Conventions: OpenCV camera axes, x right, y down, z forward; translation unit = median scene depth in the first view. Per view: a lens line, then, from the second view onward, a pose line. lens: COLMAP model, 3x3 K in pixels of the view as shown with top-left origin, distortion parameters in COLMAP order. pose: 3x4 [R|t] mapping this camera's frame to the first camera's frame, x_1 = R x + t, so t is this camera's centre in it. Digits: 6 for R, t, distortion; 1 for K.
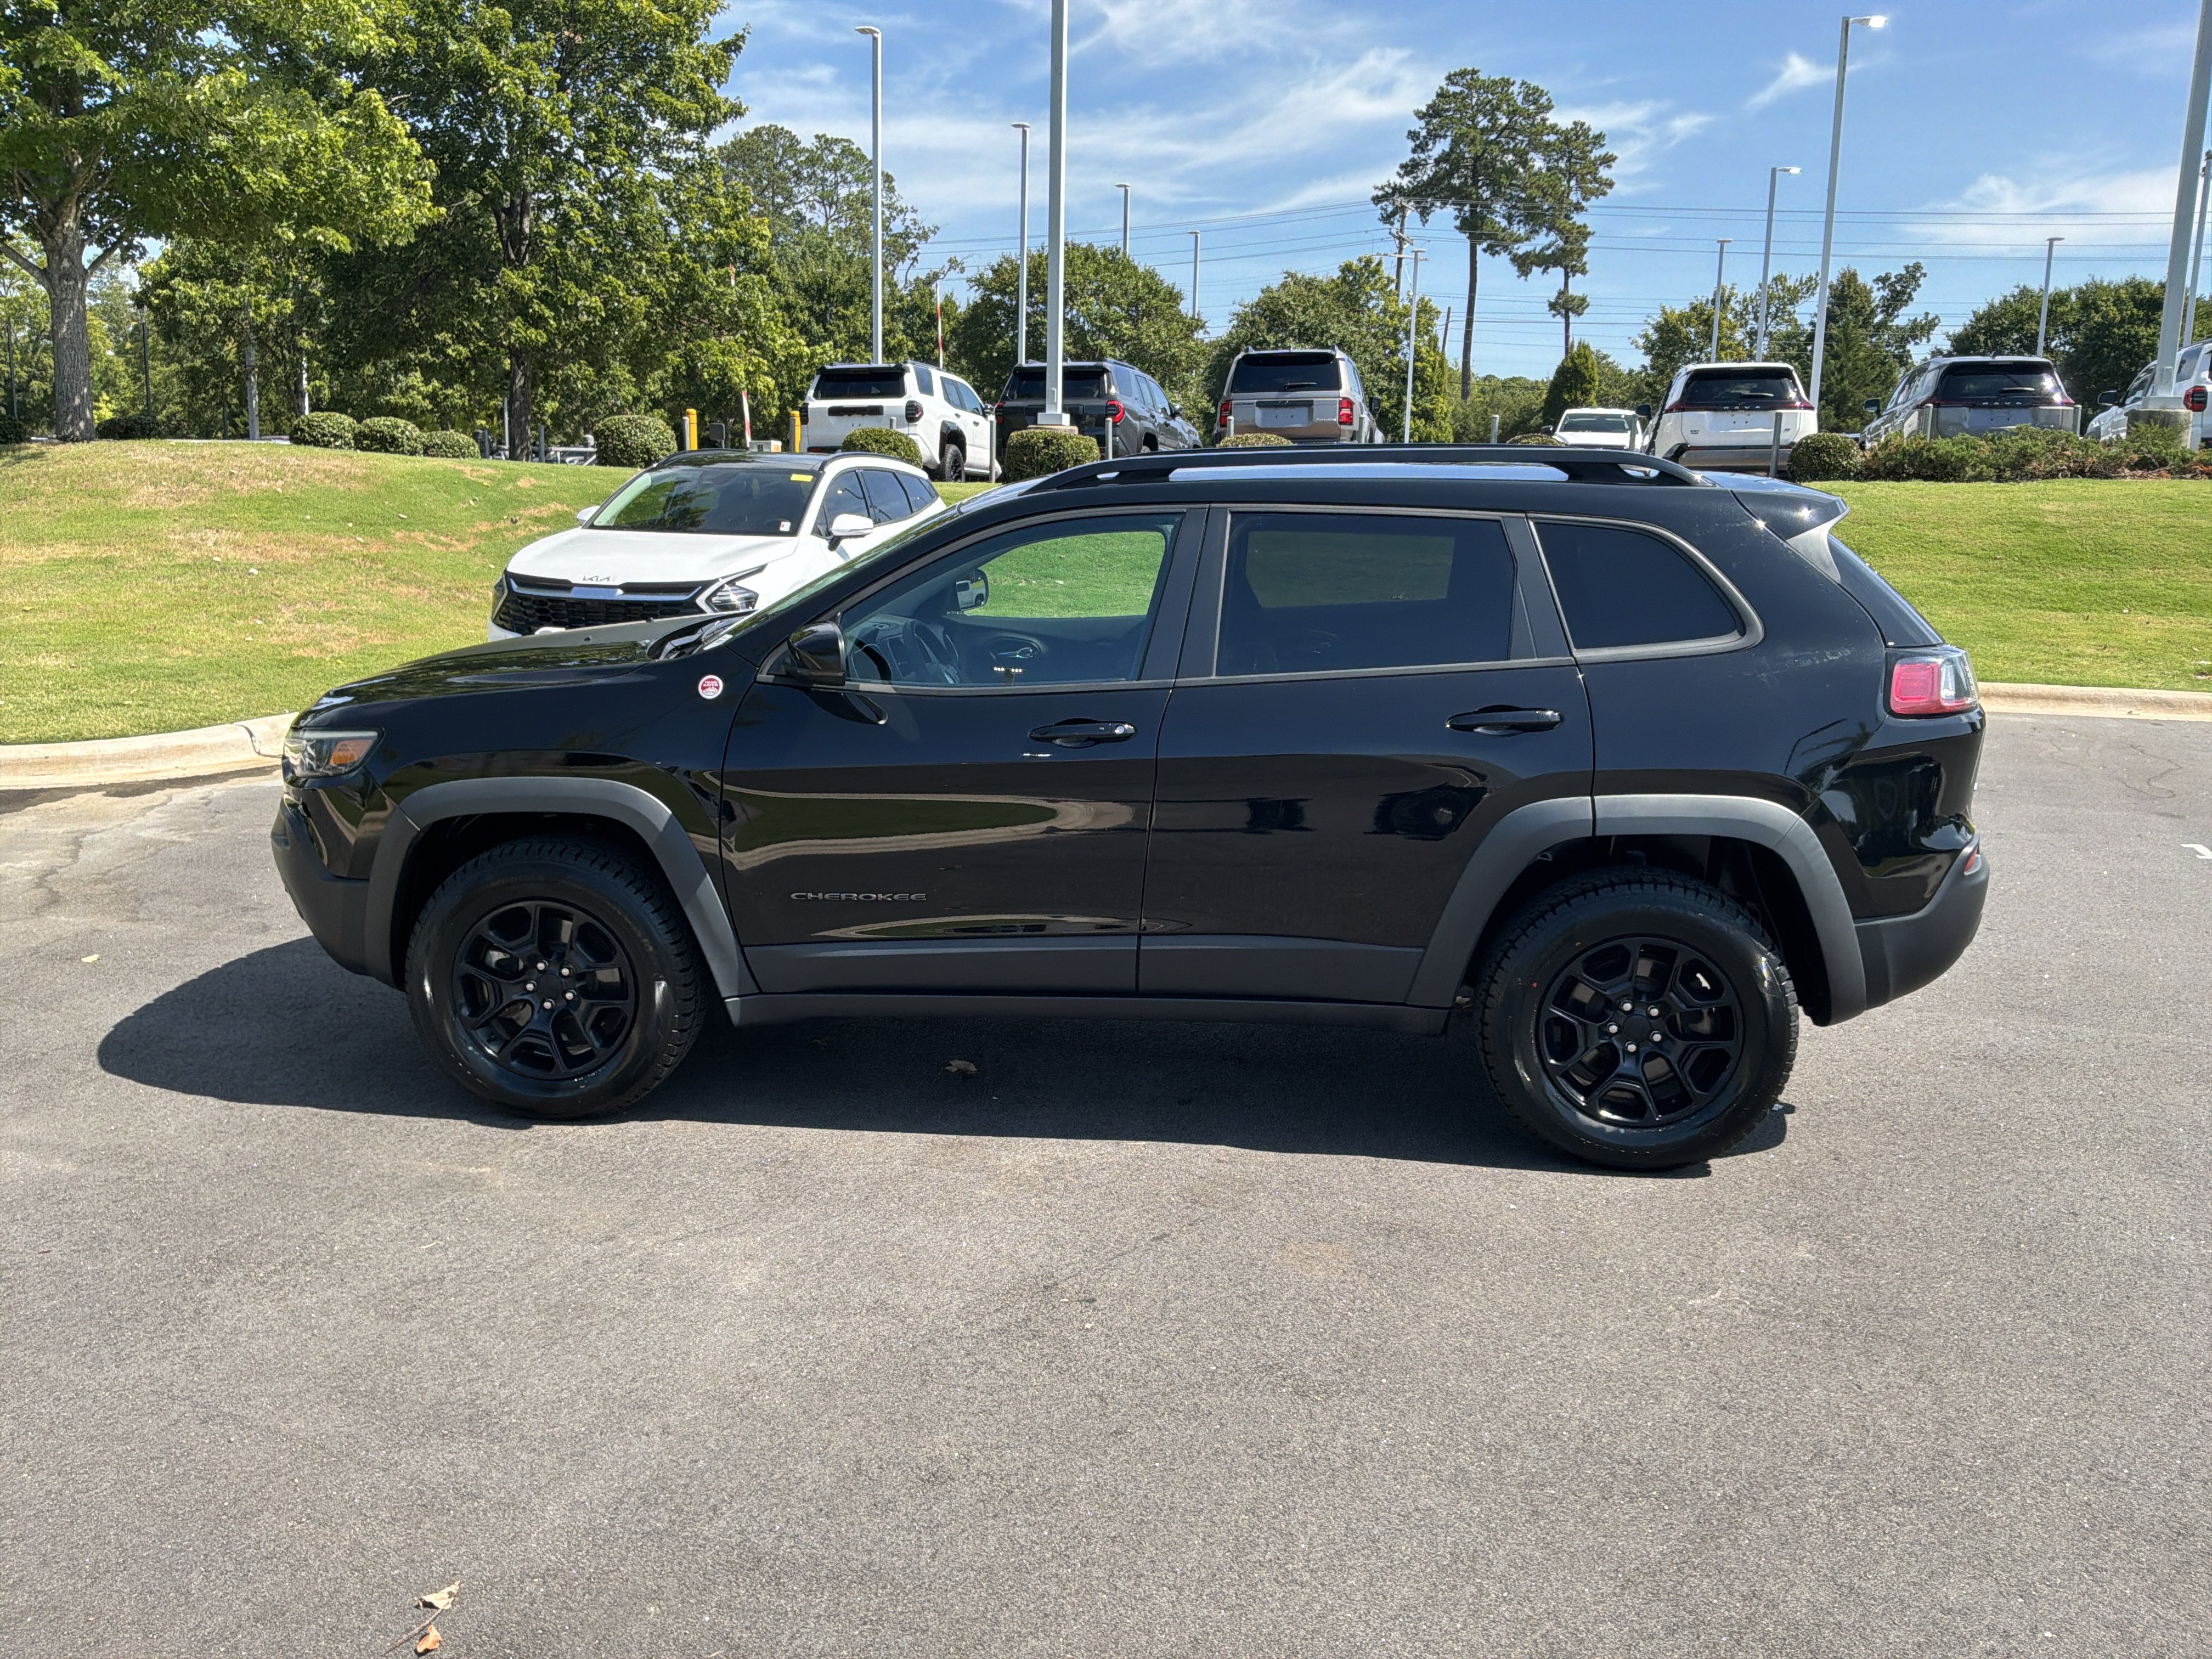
lens RADIAL K [[1959.1, 0, 1106.0], [0, 1959.1, 829.5], [0, 0, 1]] dist [0.051591, -0.076106]
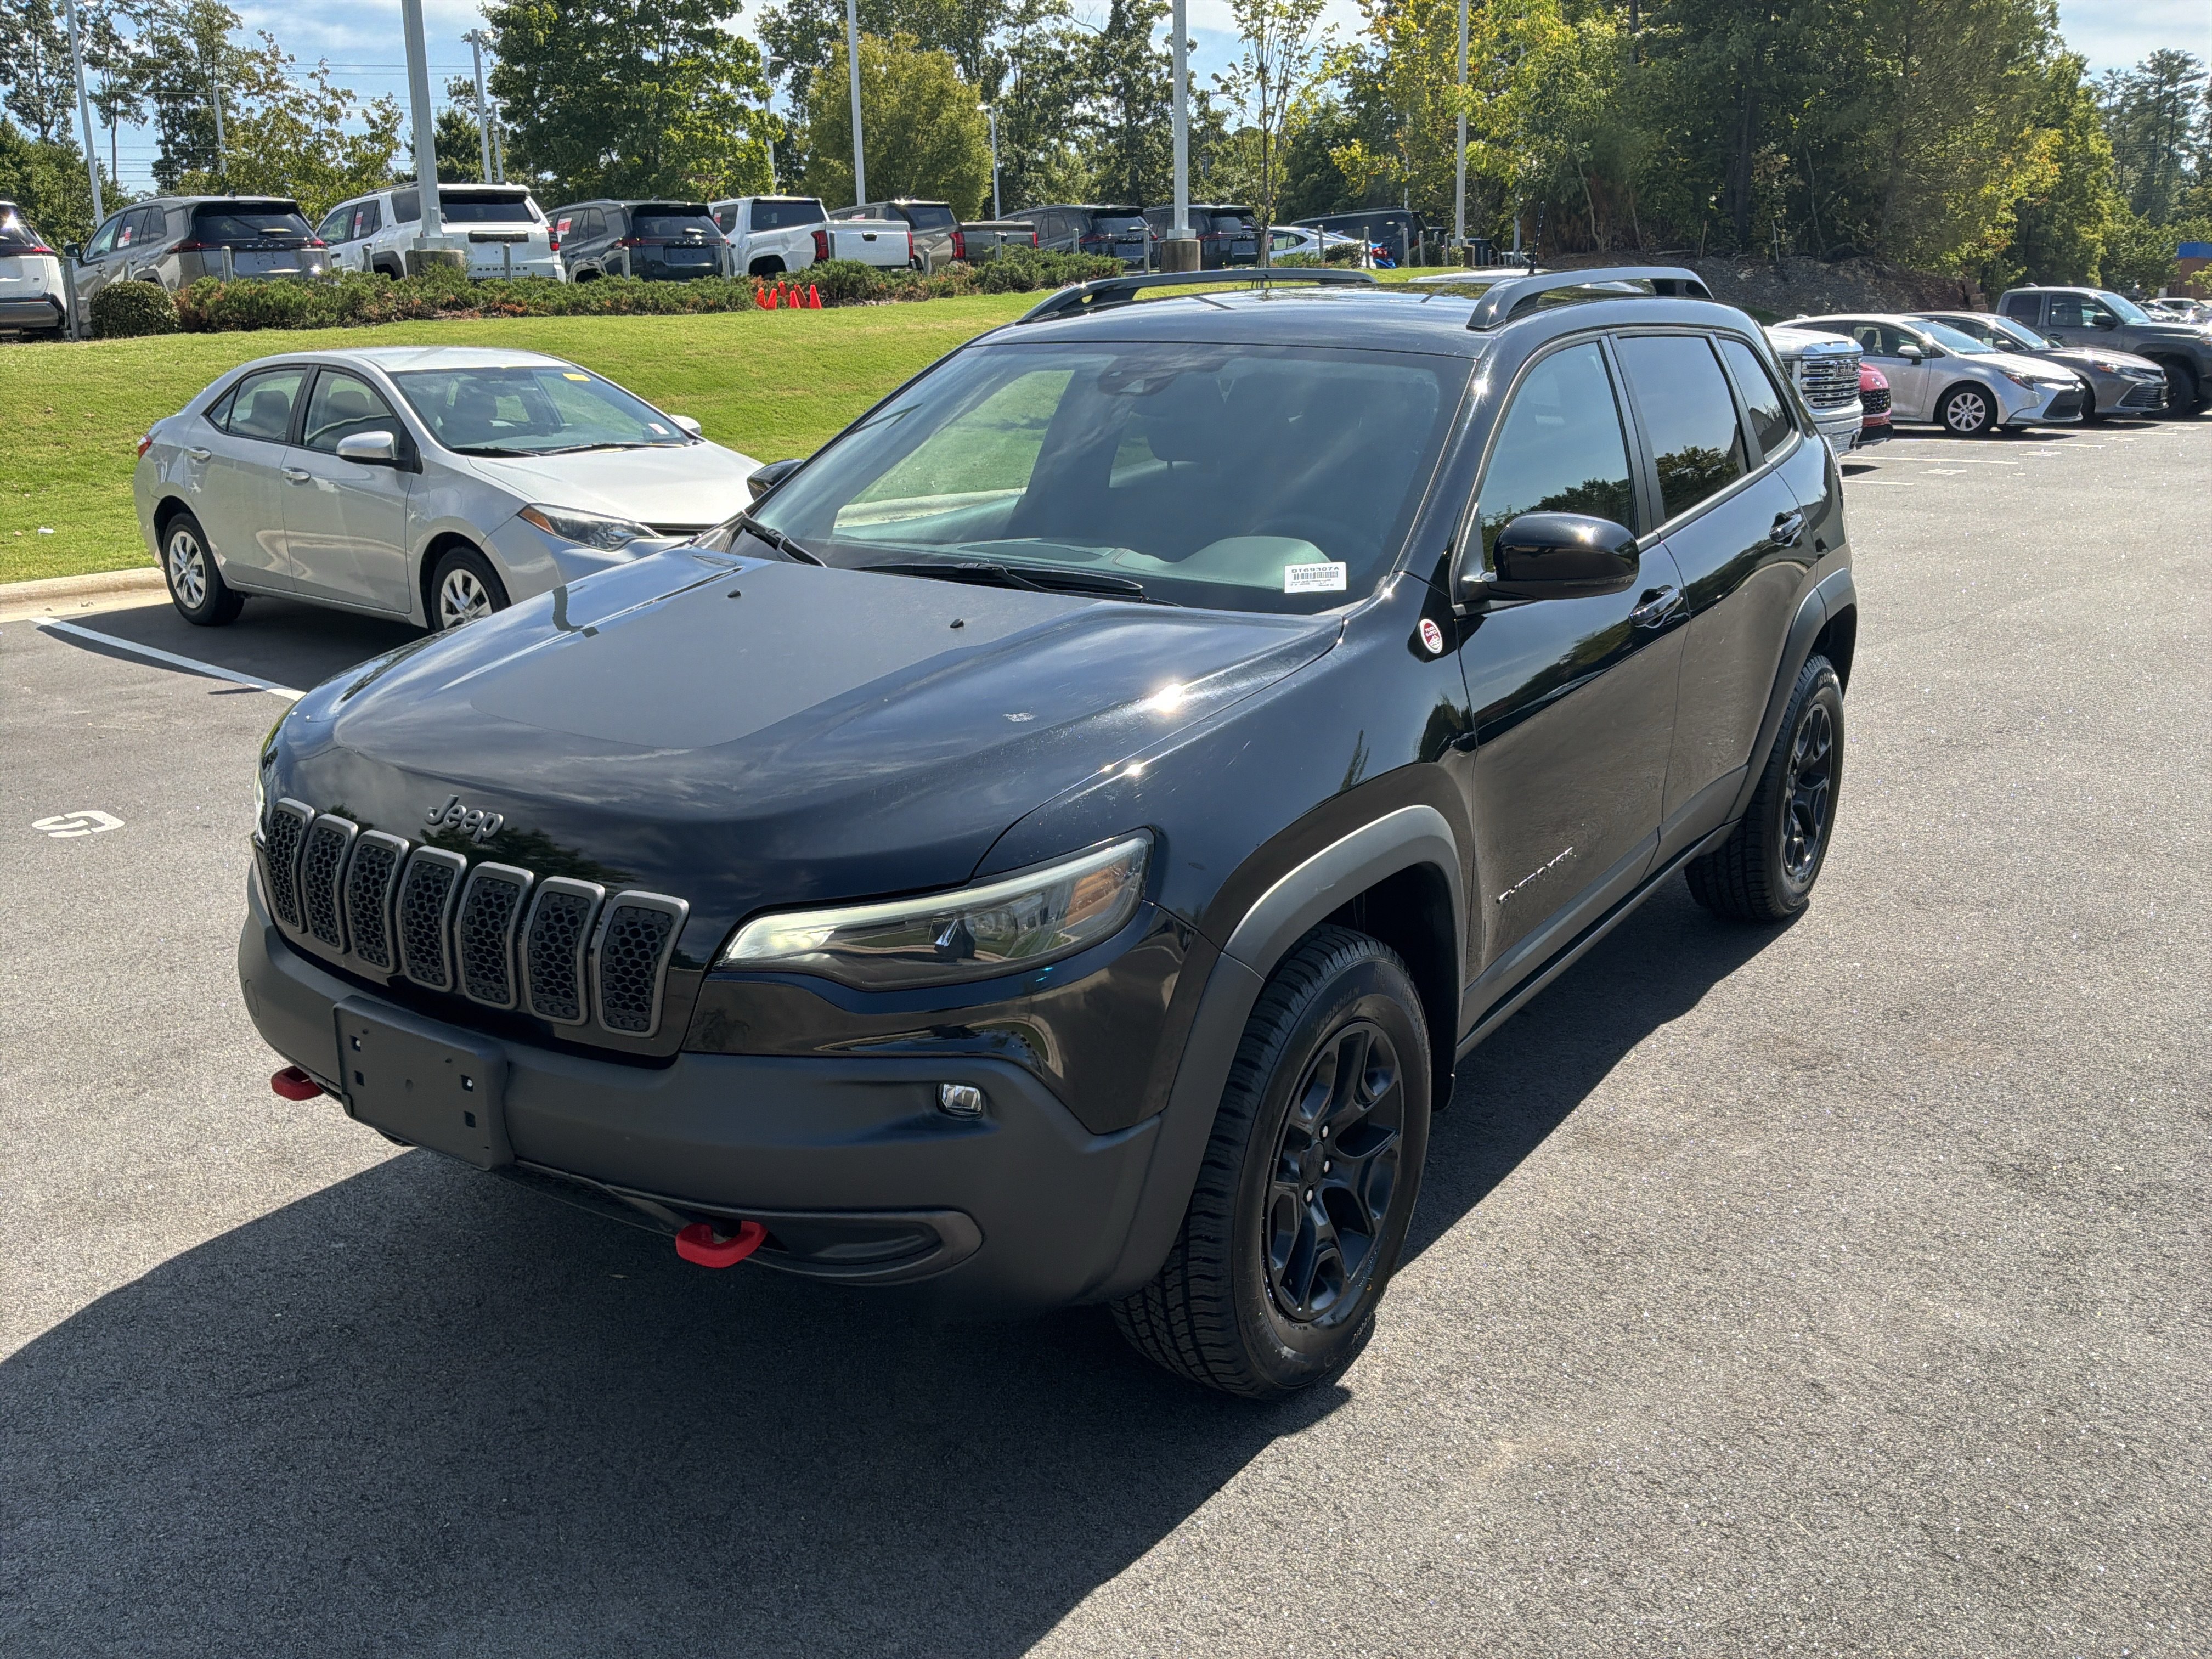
lens RADIAL K [[1903.9, 0, 1106.0], [0, 1903.9, 829.5], [0, 0, 1]] dist [0.076229, -0.117125]
pose [[0.460530, -0.263577, 0.847608, -0.794694], [0.198074, 0.961334, 0.191322, -0.150409], [-0.865262, 0.079780, 0.494931, 0.747805]]
